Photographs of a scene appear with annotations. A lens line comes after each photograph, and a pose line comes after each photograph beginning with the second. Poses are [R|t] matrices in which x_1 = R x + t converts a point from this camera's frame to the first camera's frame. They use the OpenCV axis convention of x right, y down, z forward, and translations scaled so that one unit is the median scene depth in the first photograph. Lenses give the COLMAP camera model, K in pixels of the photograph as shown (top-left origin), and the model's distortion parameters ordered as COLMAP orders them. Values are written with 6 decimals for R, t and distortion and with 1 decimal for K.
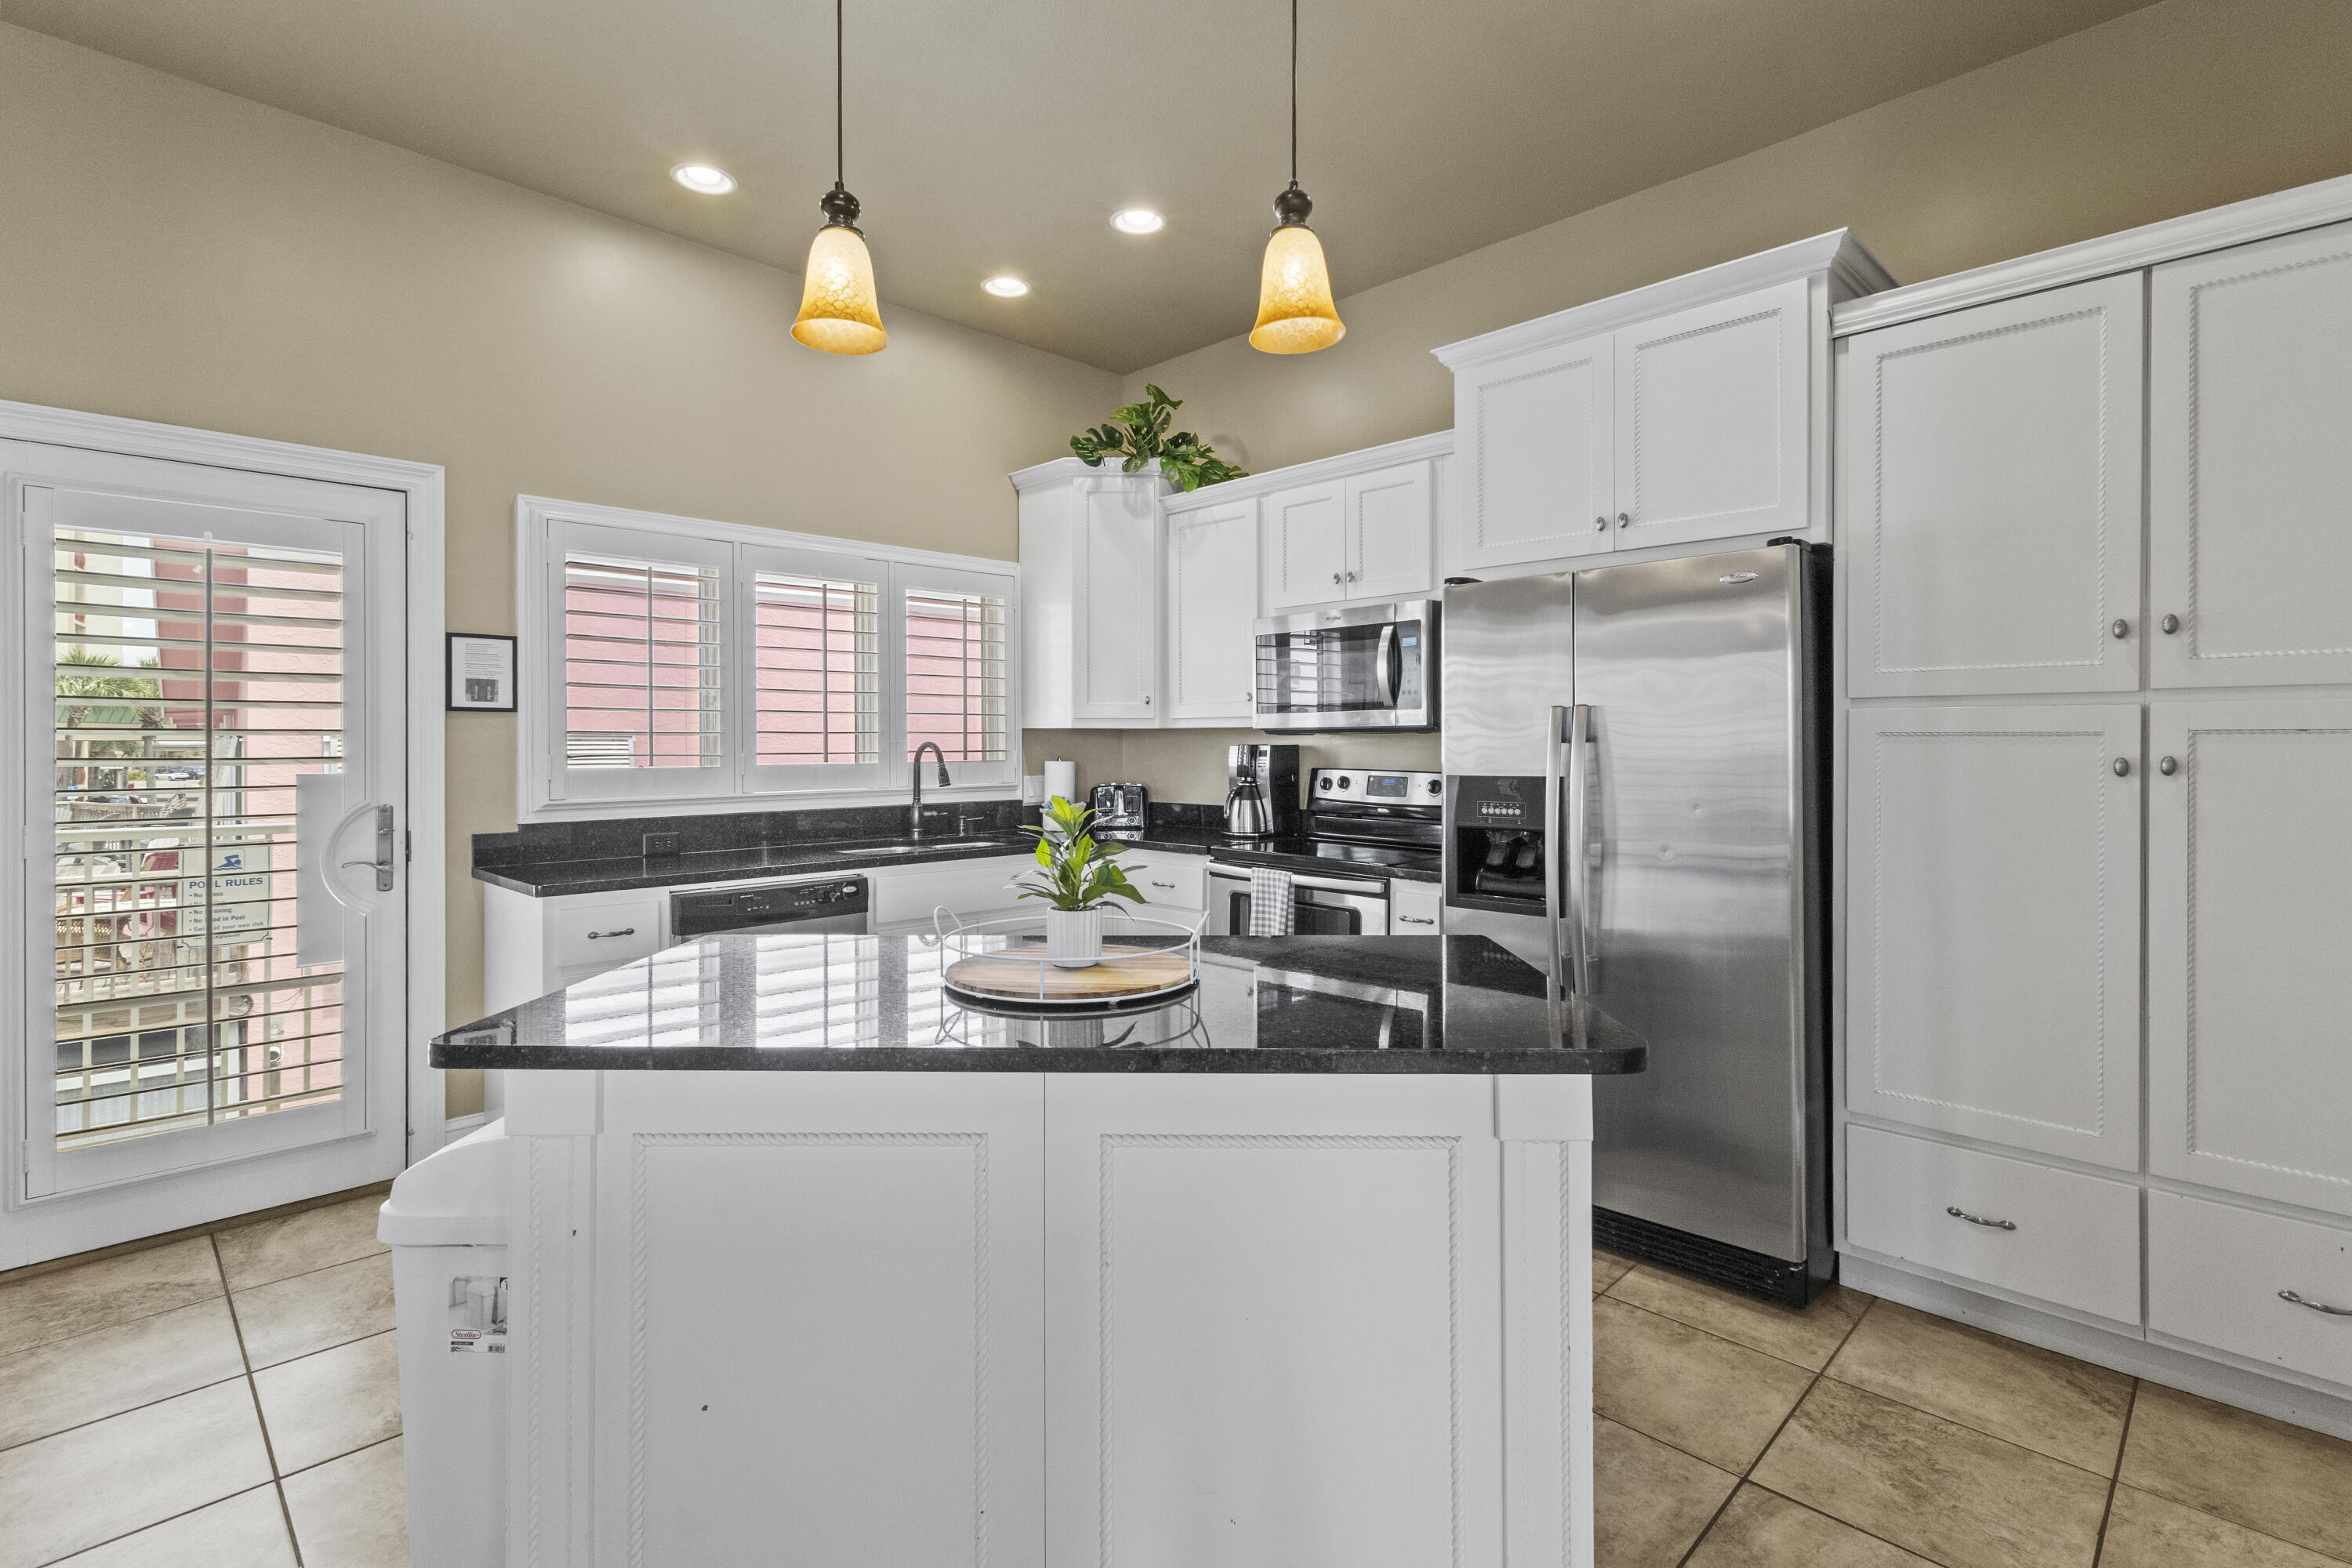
lens RADIAL K [[1111.9, 0, 1175.4], [0, 1111.9, 738.7], [0, 0, 1]] dist [0.000430, 0.000710]
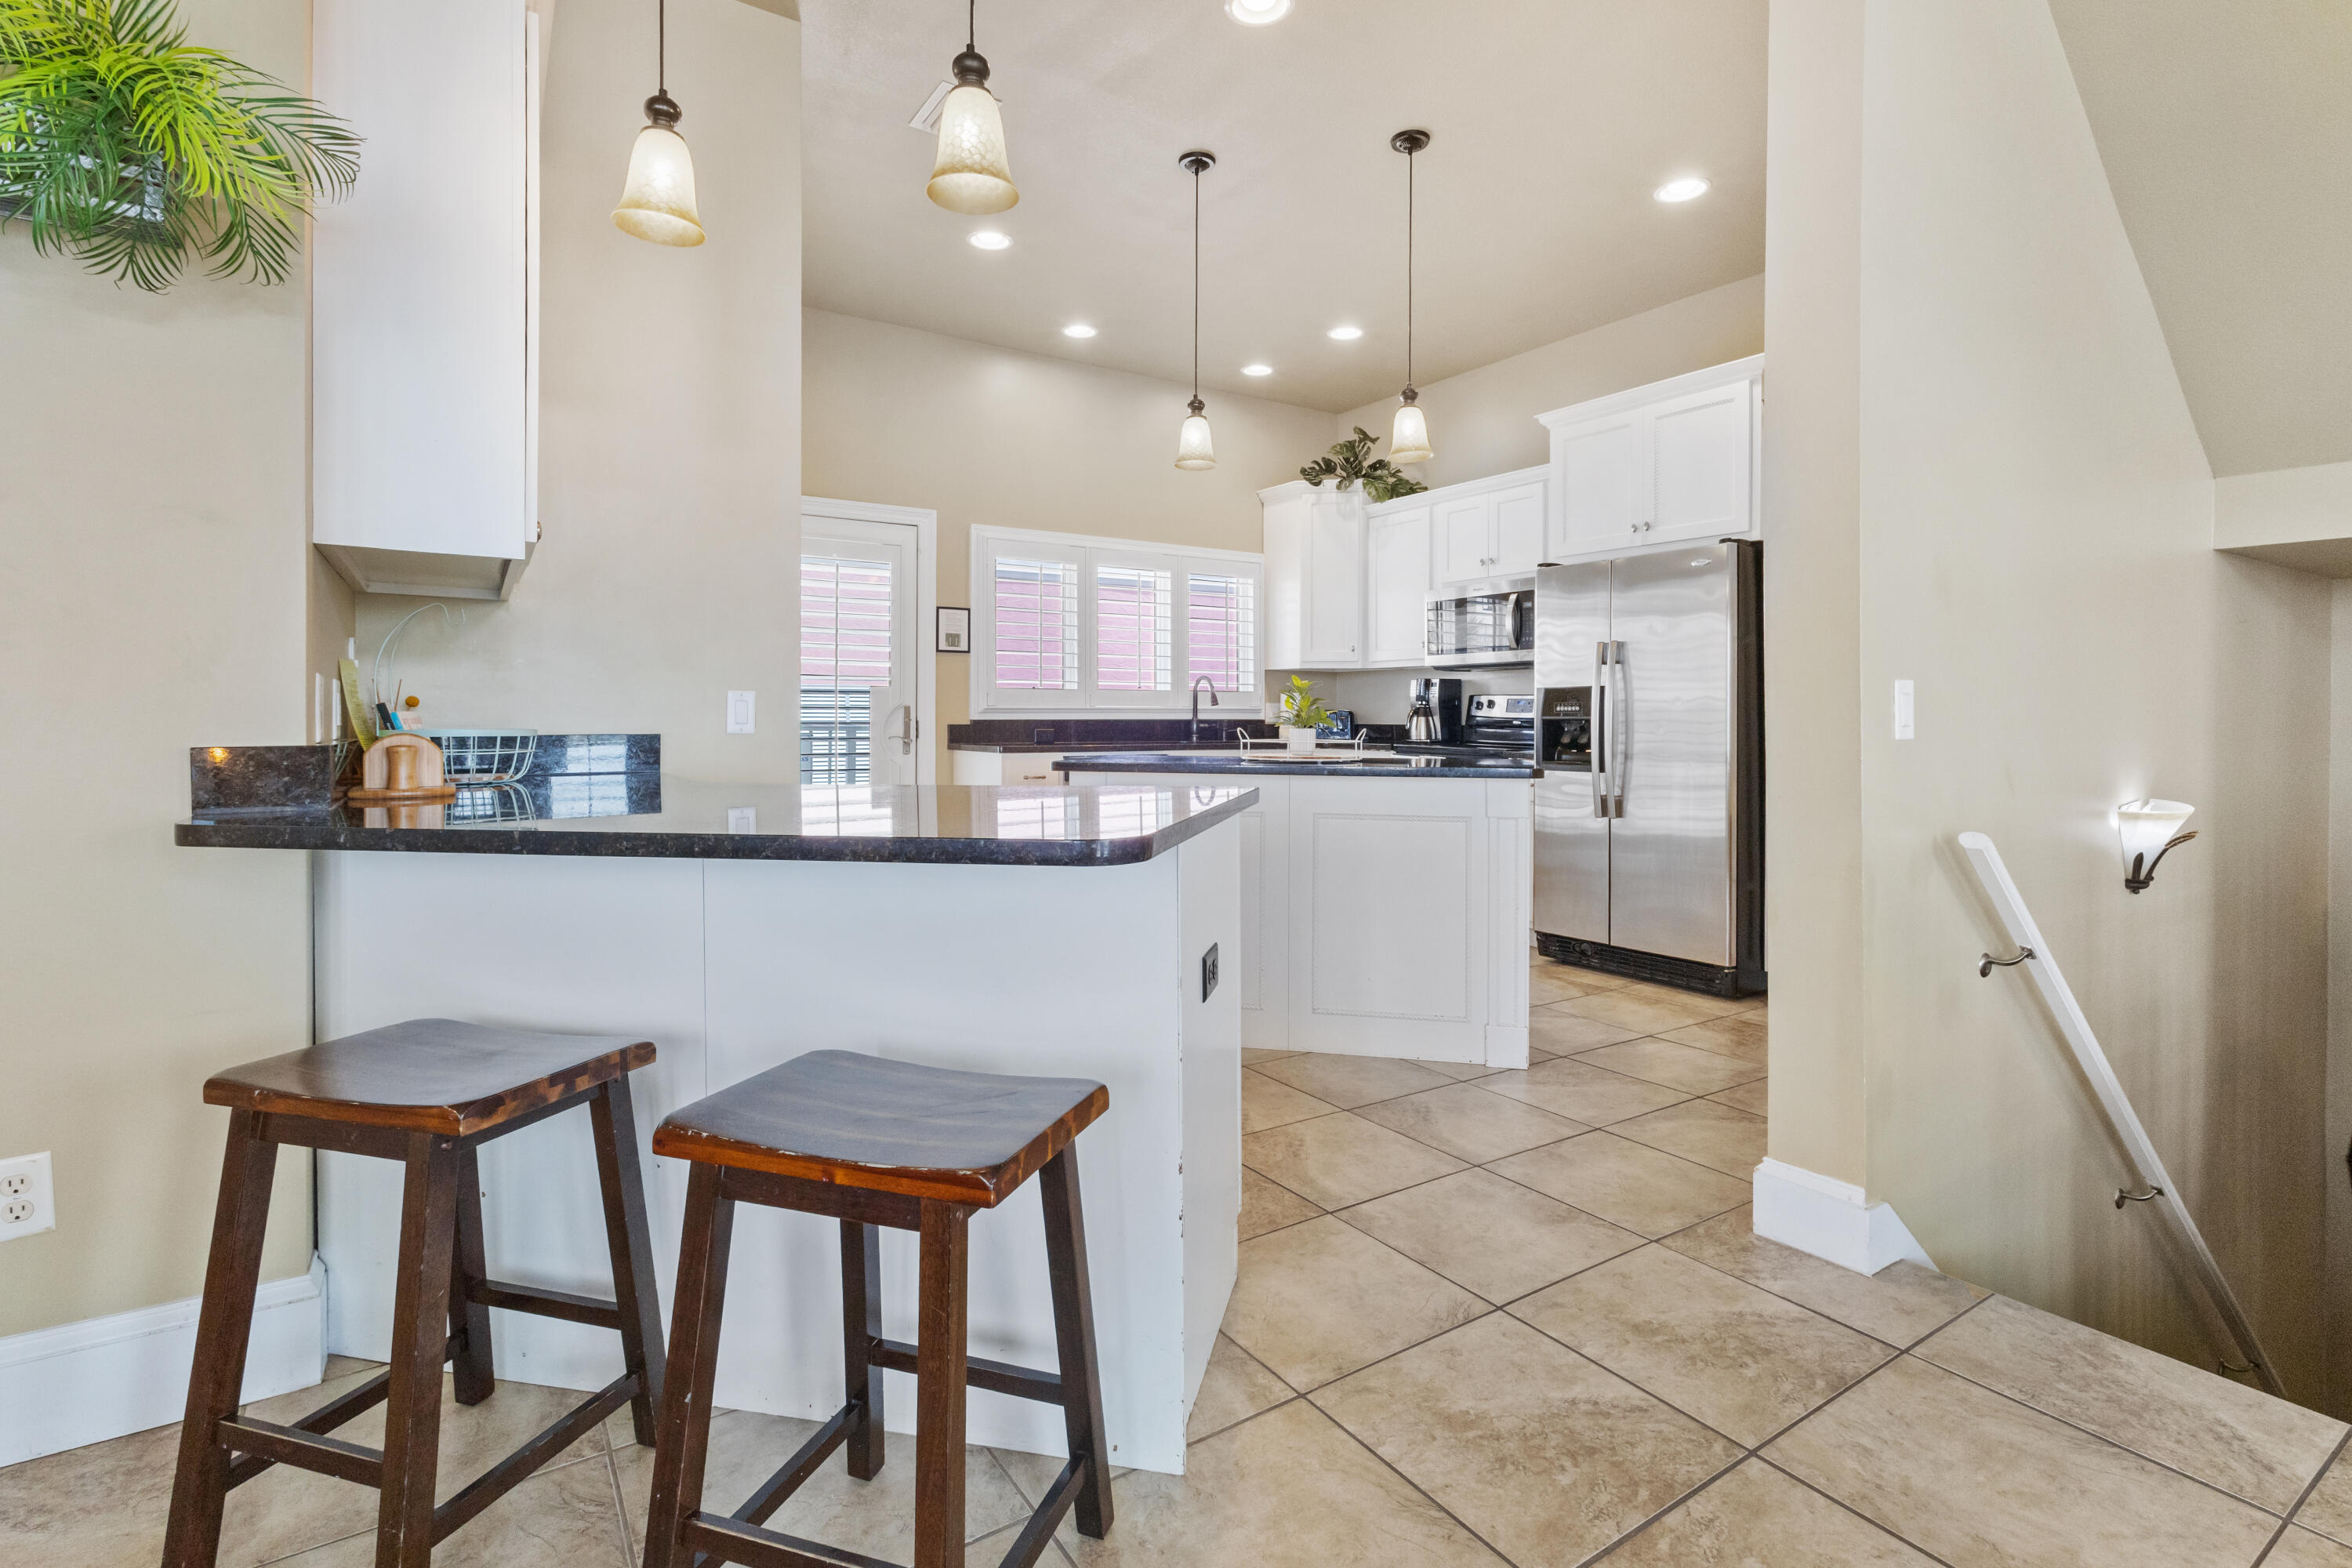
lens RADIAL K [[1135.7, 0, 1183.6], [0, 1135.7, 713.5], [0, 0, 1]] dist [0.003860, 0.000128]
pose [[0.981430, 0.005262, -0.191747, 0.044128], [-0.005099, 0.999986, 0.001344, 0.051011], [0.191751, -0.000342, 0.981444, -0.504377]]
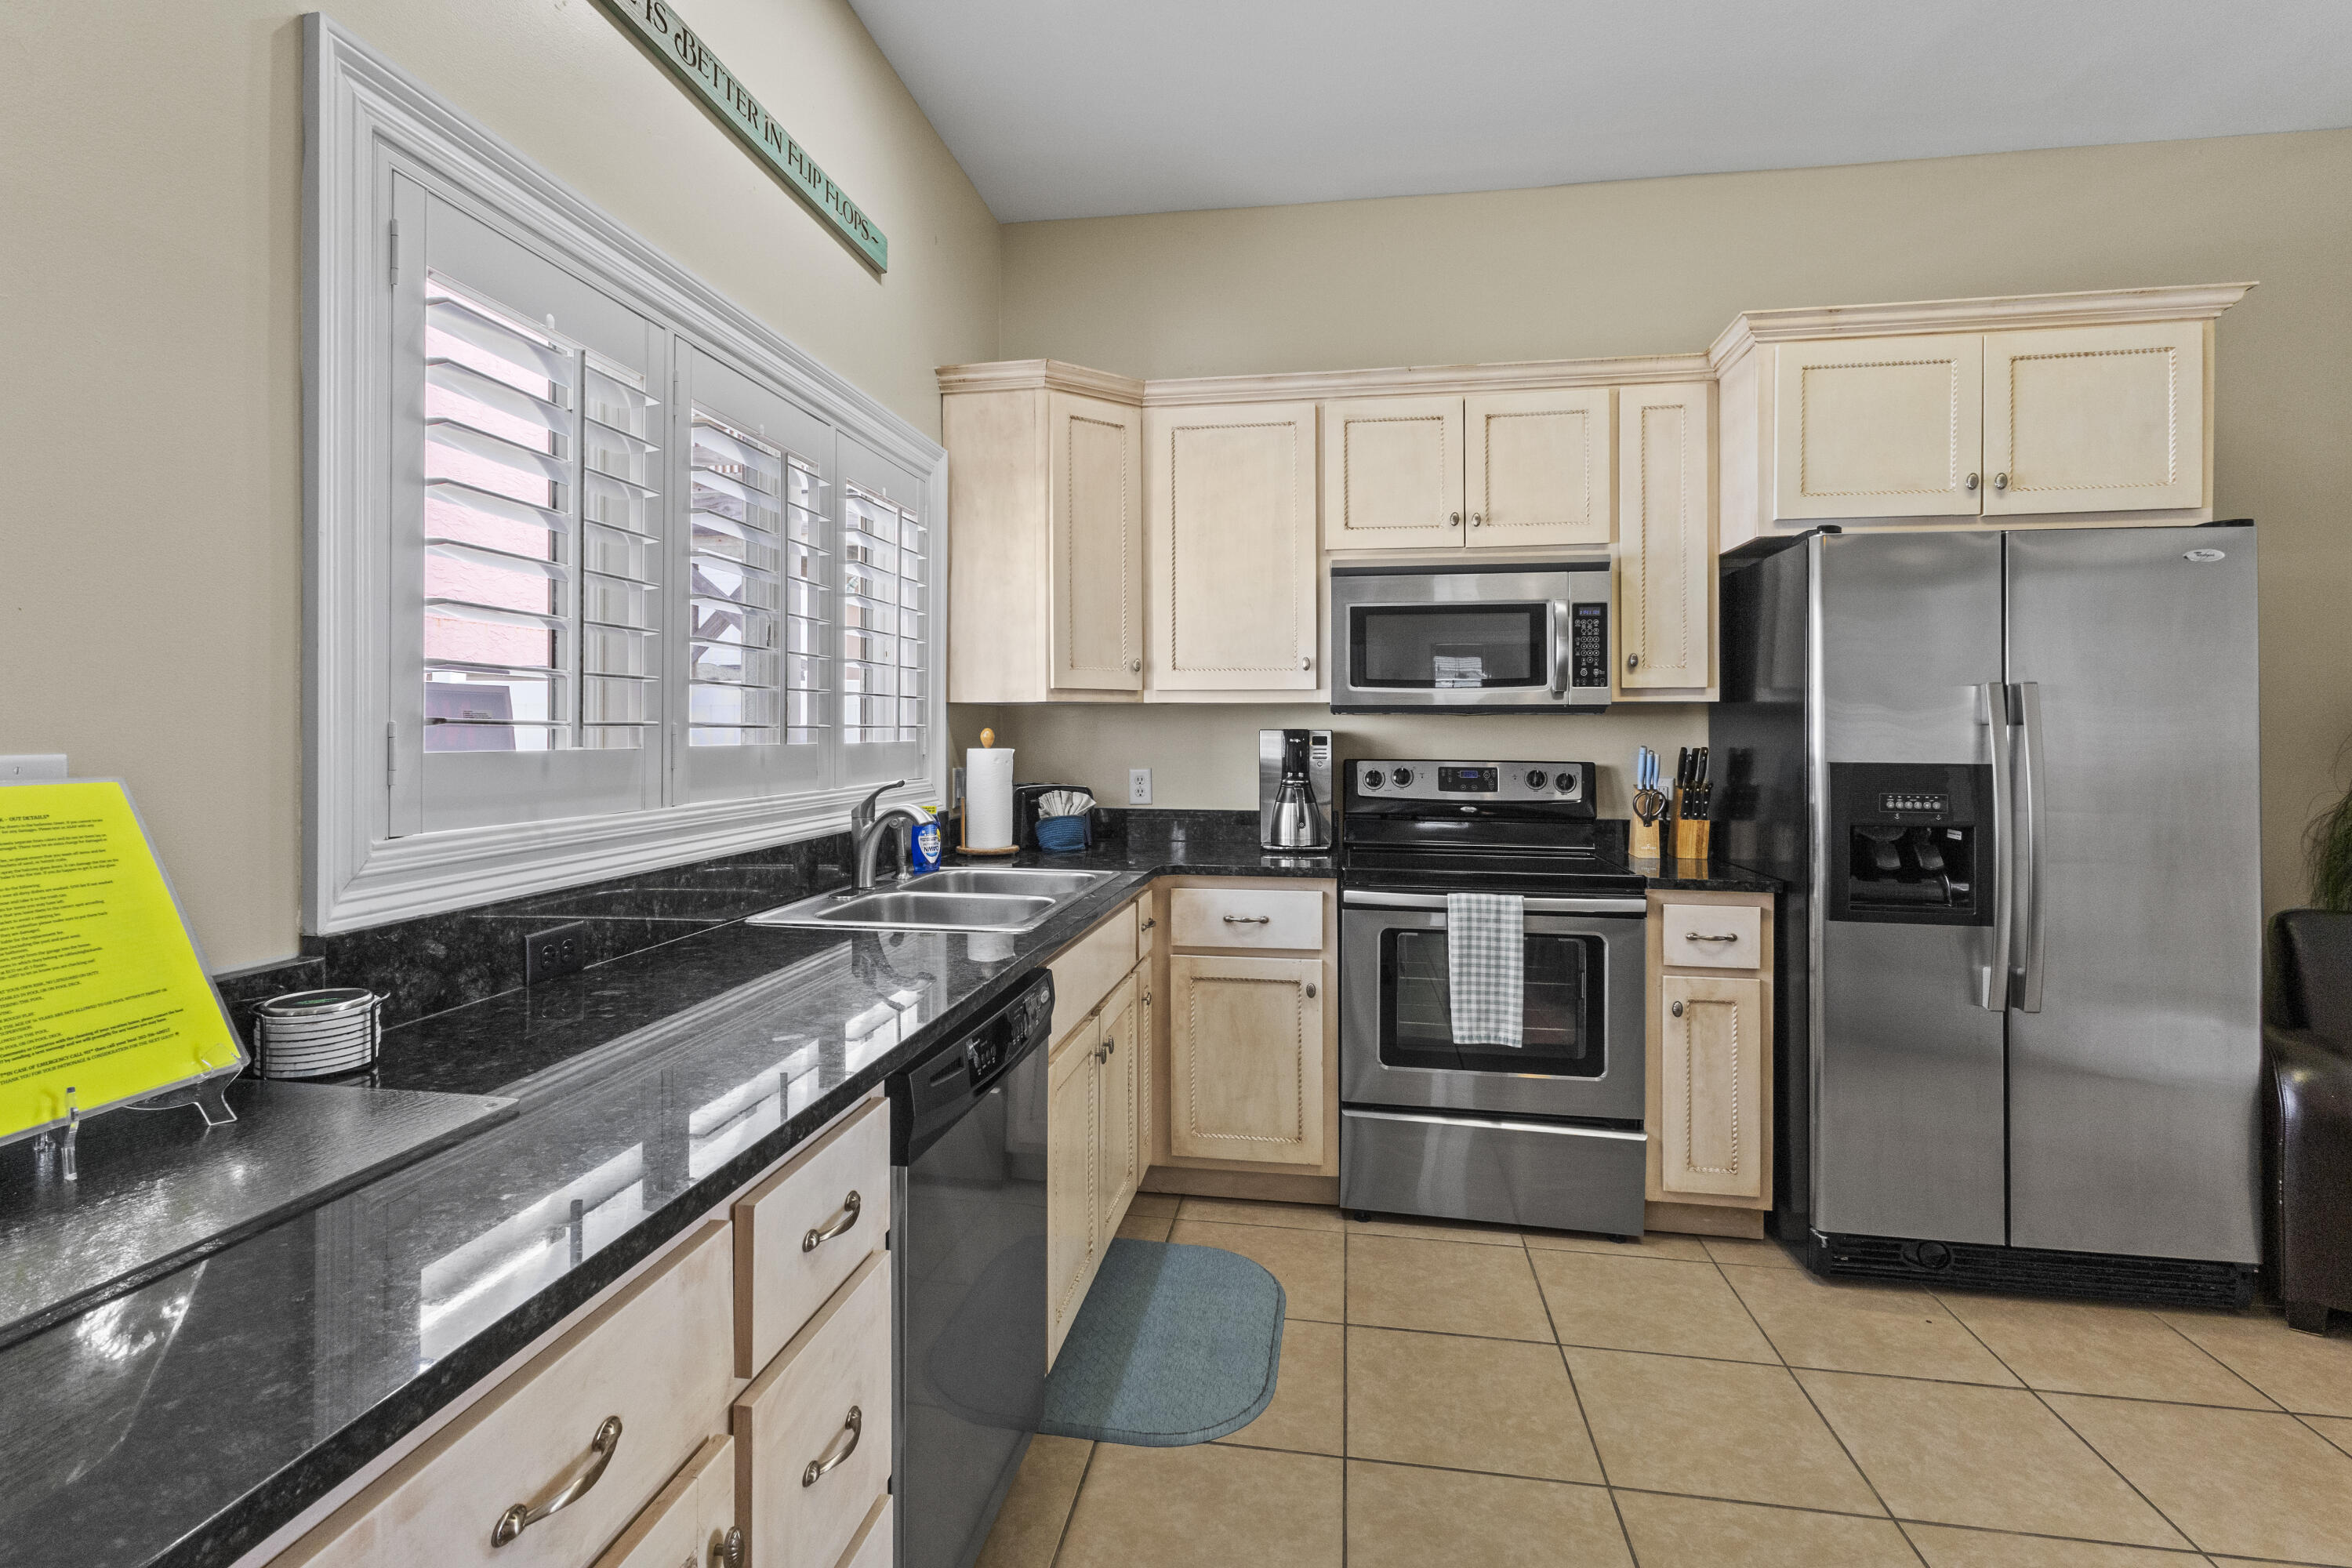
lens RADIAL K [[1111.9, 0, 1175.4], [0, 1111.9, 738.7], [0, 0, 1]] dist [0.000430, 0.000710]
pose [[0.803147, 0.001008, 0.595779, -0.462153], [-0.004367, 0.999982, 0.004195, 0.009391], [-0.595764, -0.005971, 0.803137, 0.449833]]
